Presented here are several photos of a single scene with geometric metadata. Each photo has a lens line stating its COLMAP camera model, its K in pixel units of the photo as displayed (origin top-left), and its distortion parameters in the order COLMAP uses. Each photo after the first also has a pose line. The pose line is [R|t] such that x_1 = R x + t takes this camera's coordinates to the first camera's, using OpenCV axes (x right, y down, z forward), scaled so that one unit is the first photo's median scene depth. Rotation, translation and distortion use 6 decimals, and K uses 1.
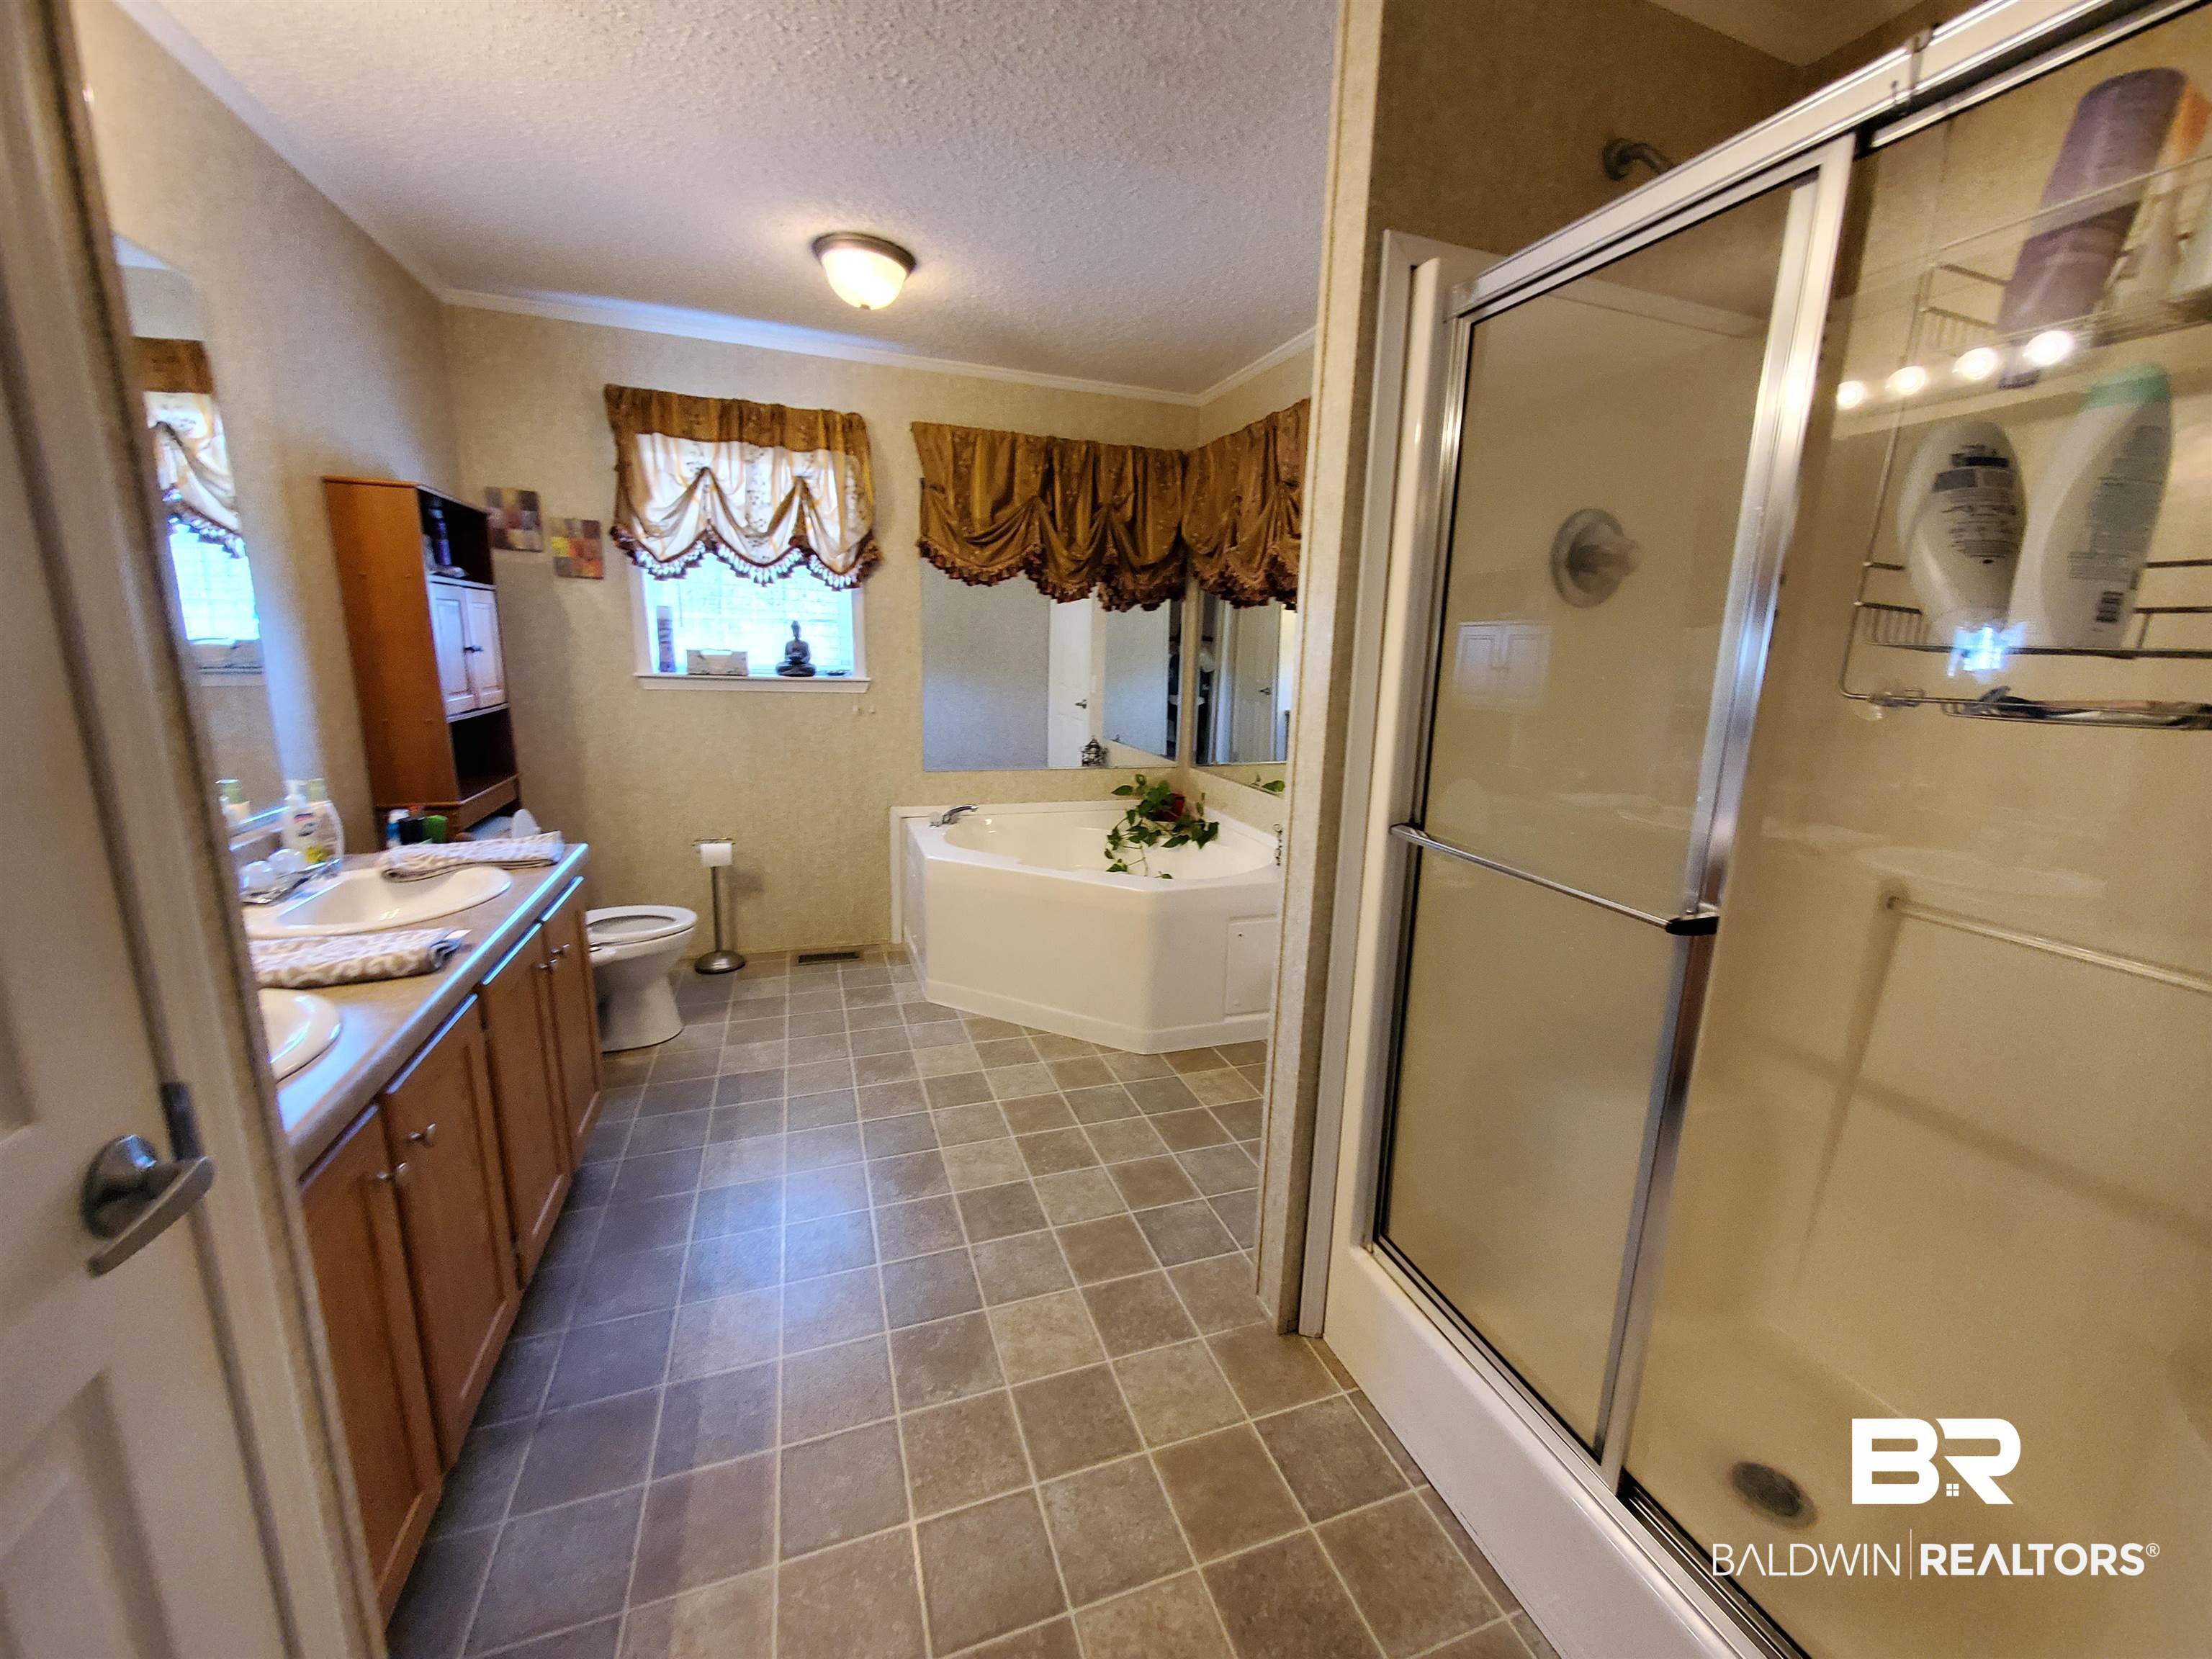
lens RADIAL K [[873.8, 0, 1124.8], [0, 873.8, 857.4], [0, 0, 1]] dist [0.005176, -0.003050]
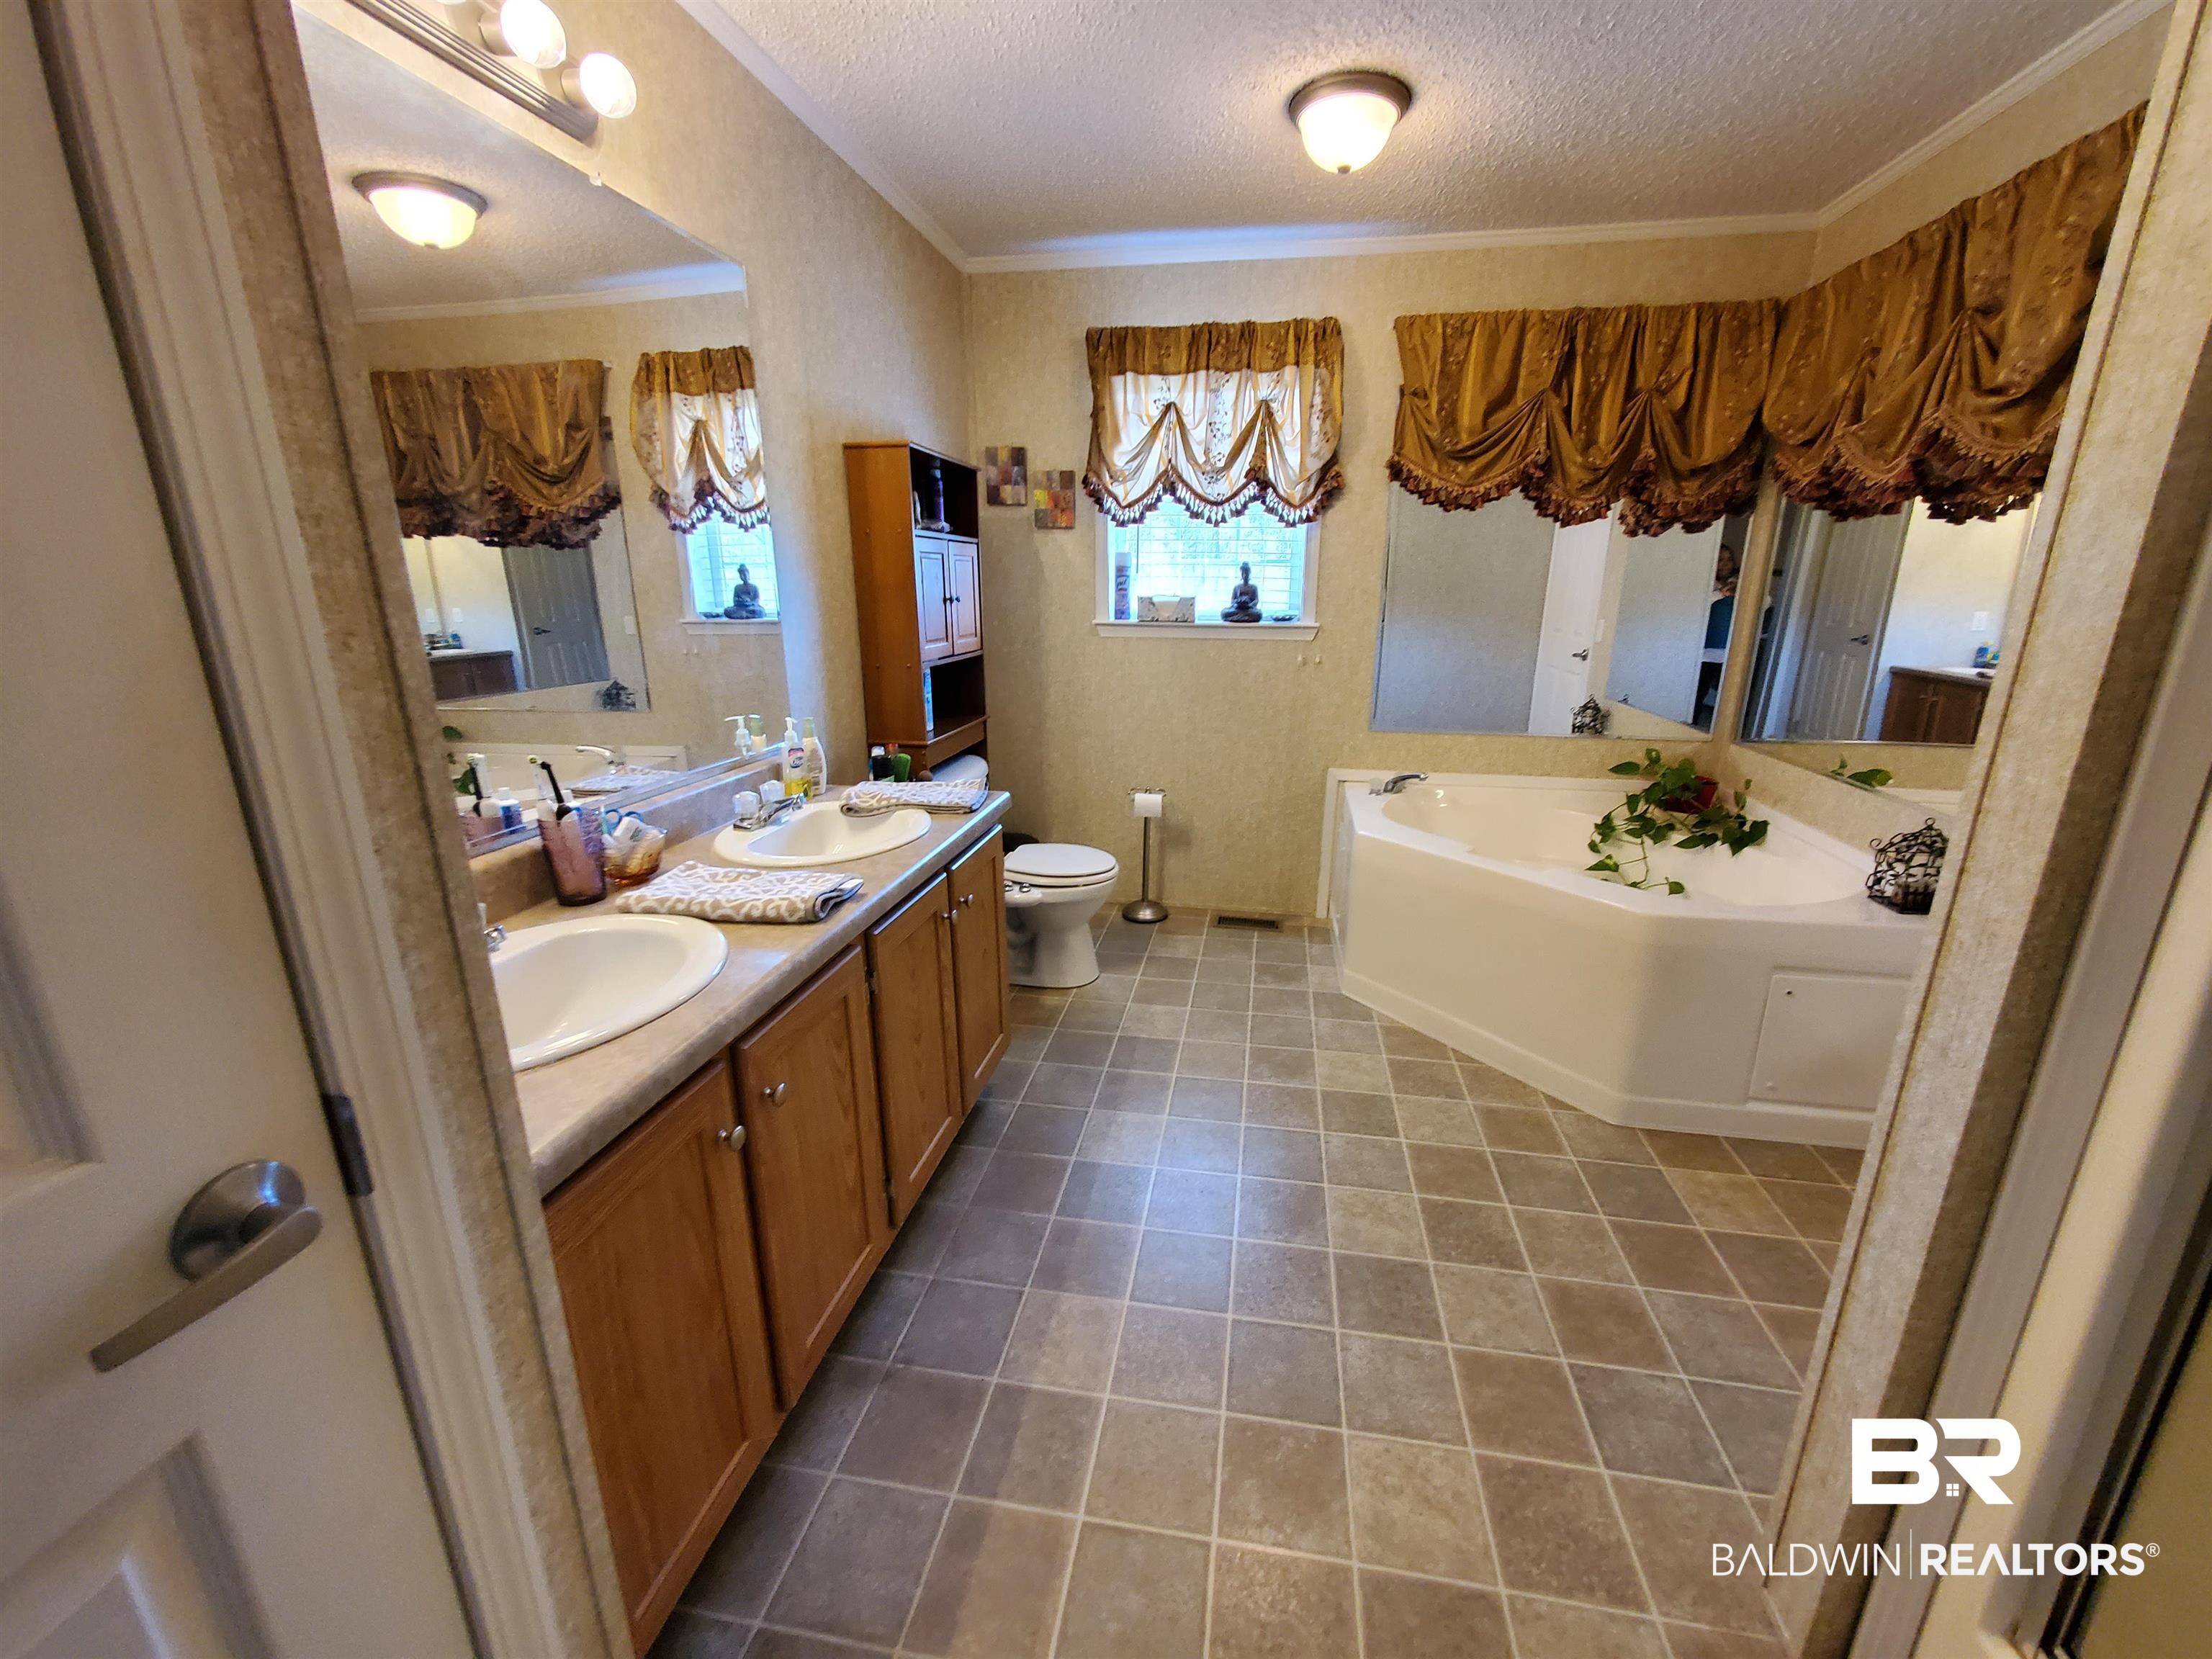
lens RADIAL K [[873.8, 0, 1142.1], [0, 873.8, 839.9], [0, 0, 1]] dist [0.005176, -0.003050]
pose [[0.874238, 0.110135, -0.472841, -0.002705], [-0.092068, 0.993866, 0.061269, -0.027868], [0.476689, -0.010030, 0.879015, 0.147358]]
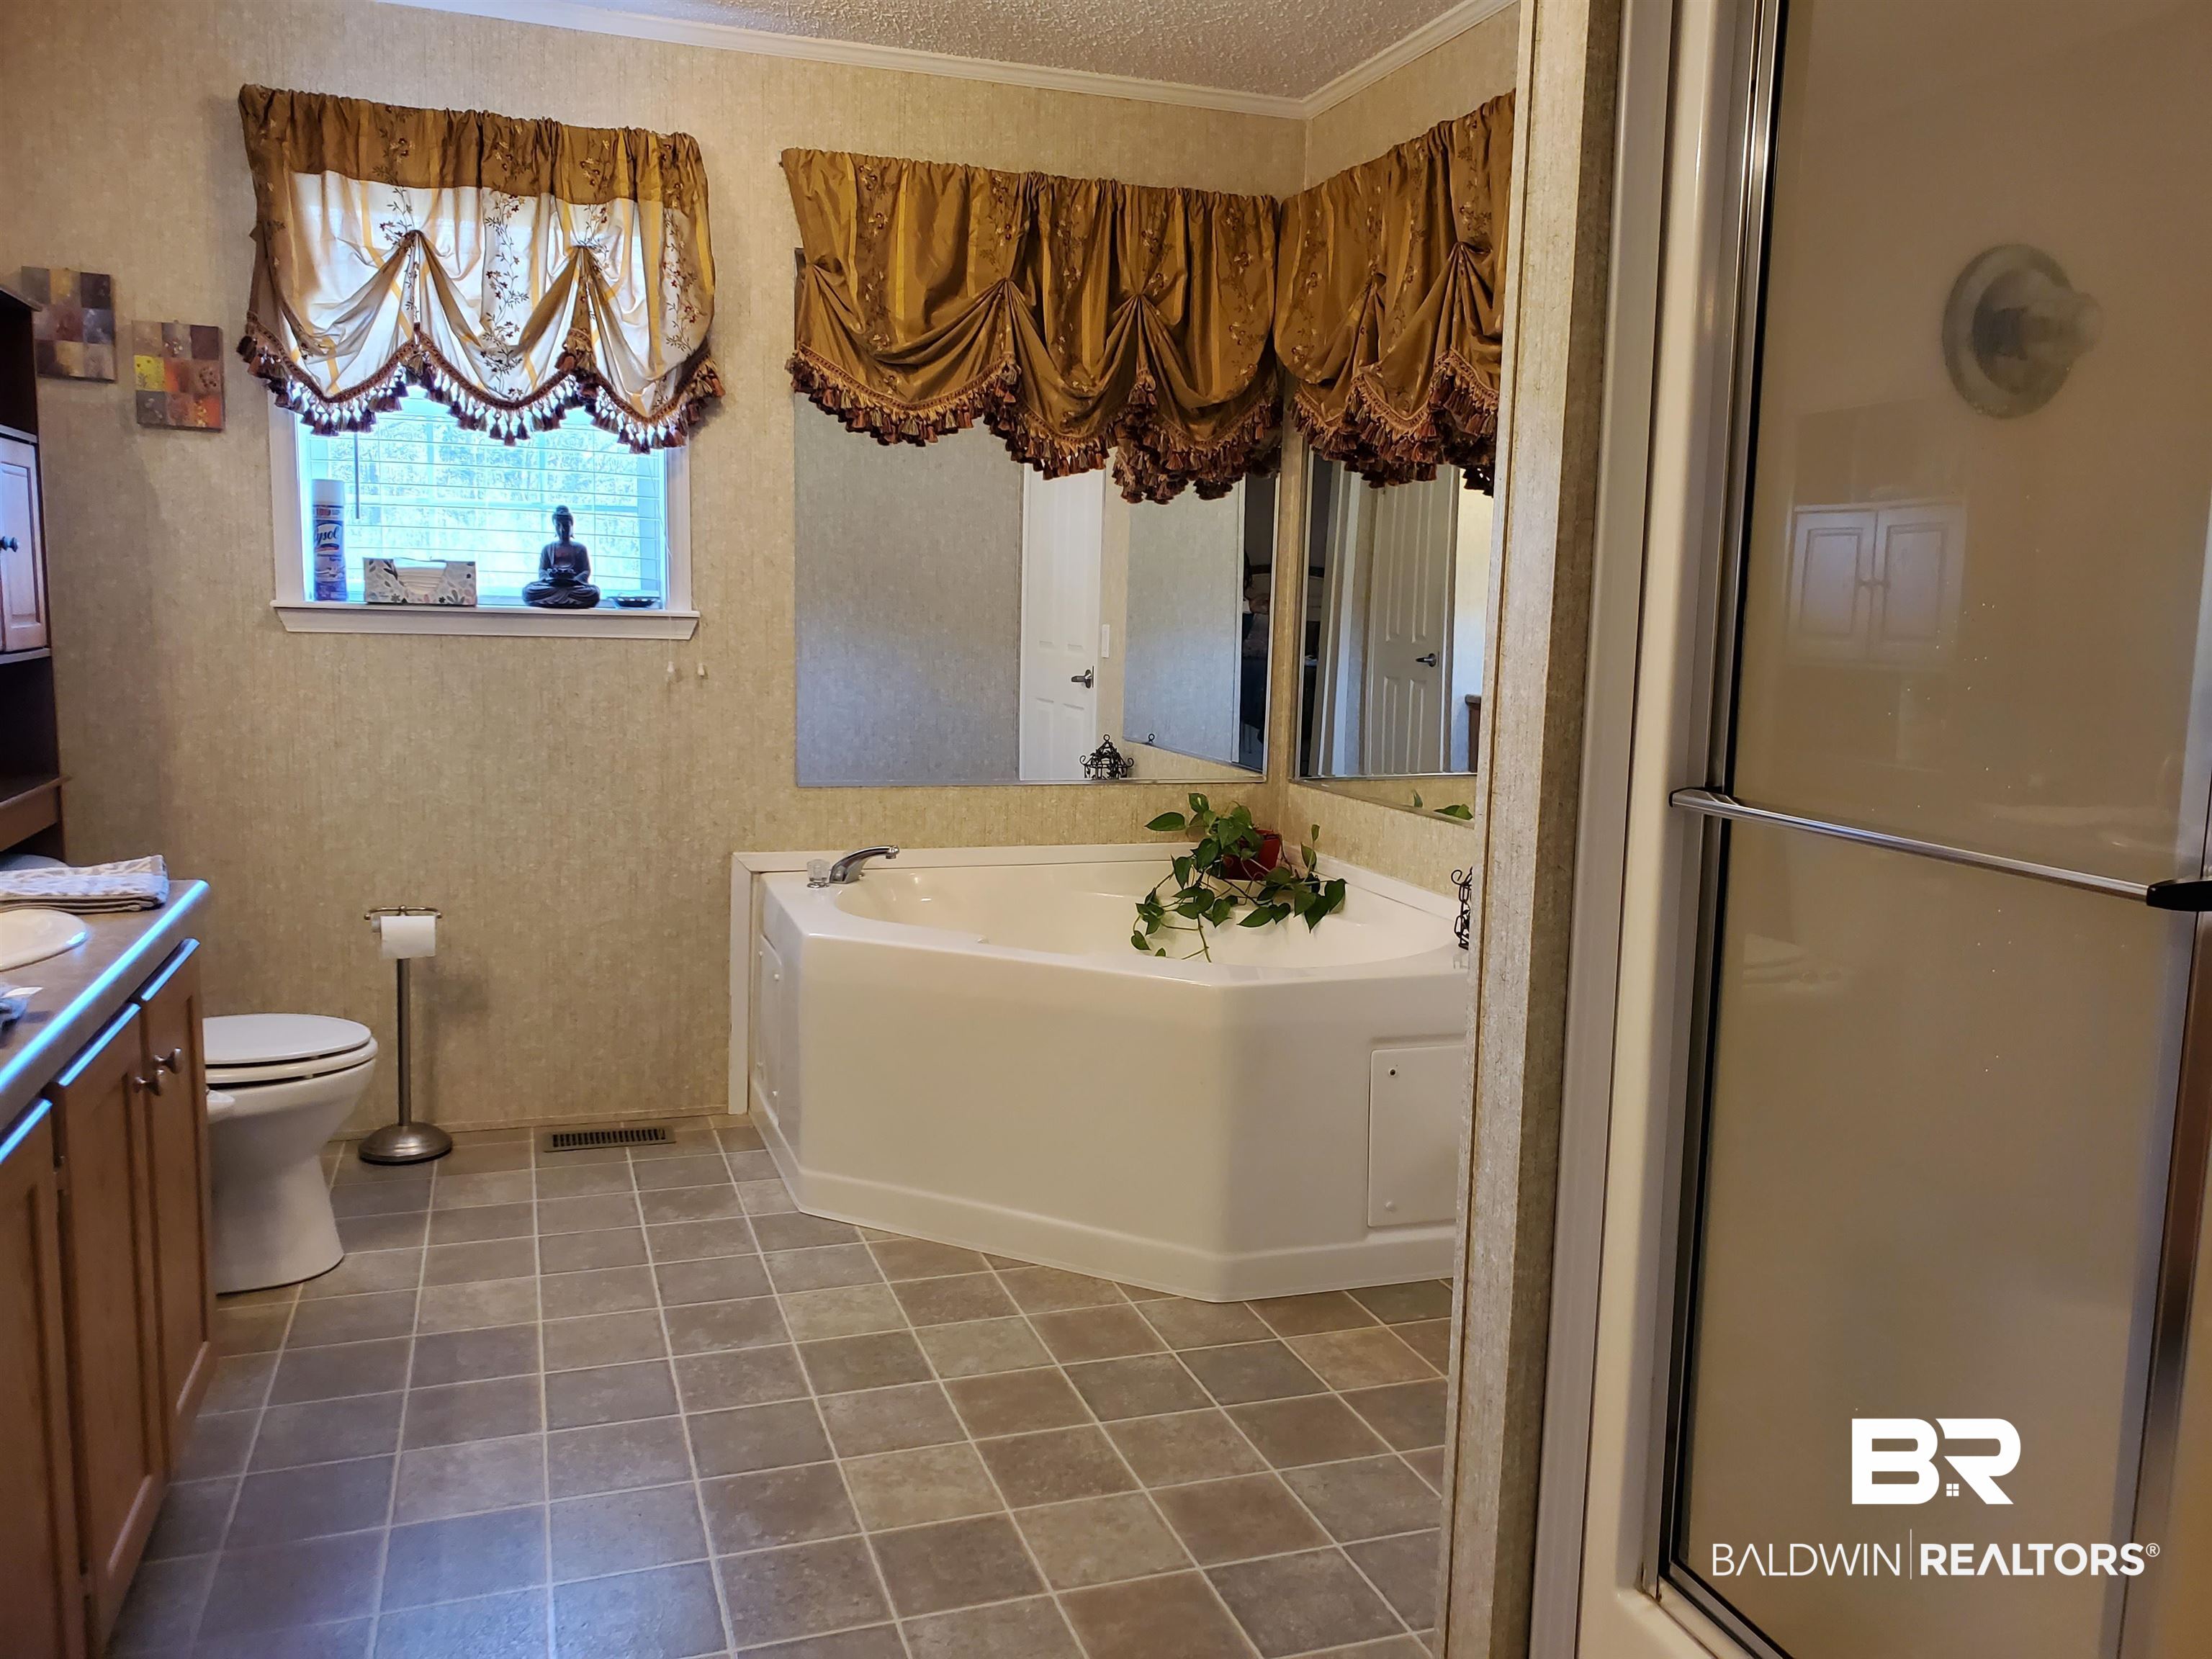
lens RADIAL K [[1730.3, 0, 1114.7], [0, 1730.3, 893.3], [0, 0, 1]] dist [0.027699, -0.030557]
pose [[0.999815, -0.003479, -0.018916, -0.017480], [0.002083, 0.997304, -0.073355, 0.056424], [0.019120, 0.073302, 0.997126, -0.060834]]
